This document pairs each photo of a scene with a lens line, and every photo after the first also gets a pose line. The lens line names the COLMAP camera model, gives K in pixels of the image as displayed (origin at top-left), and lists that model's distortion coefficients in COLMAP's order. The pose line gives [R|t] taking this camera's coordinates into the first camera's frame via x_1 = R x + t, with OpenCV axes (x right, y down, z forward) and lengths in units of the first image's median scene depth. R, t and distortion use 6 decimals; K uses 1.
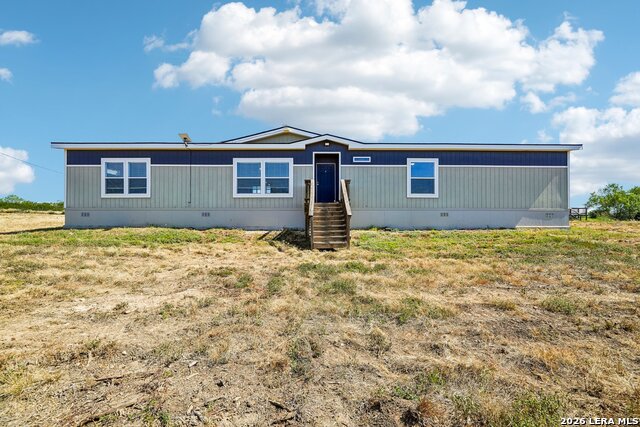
lens RADIAL K [[269.1, 0, 320.6], [0, 269.1, 211.9], [0, 0, 1]] dist [0.001443, 0.002746]
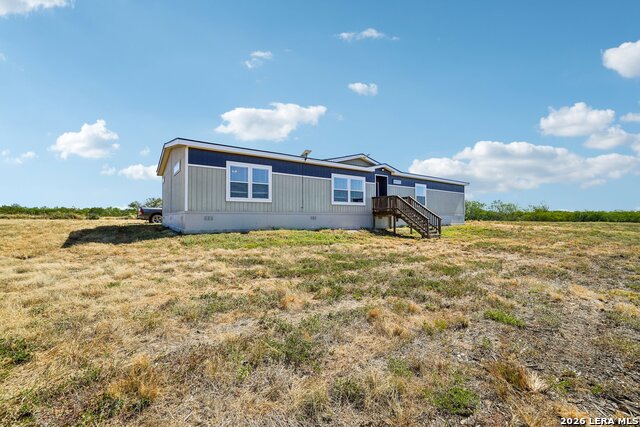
lens RADIAL K [[269.1, 0, 325.0], [0, 269.1, 210.8], [0, 0, 1]] dist [0.001443, 0.002746]
pose [[0.813583, 0.014194, 0.581275, -1.078198], [-0.003720, 0.999809, -0.019207, 0.000165], [-0.581436, 0.013464, 0.813480, -0.007023]]
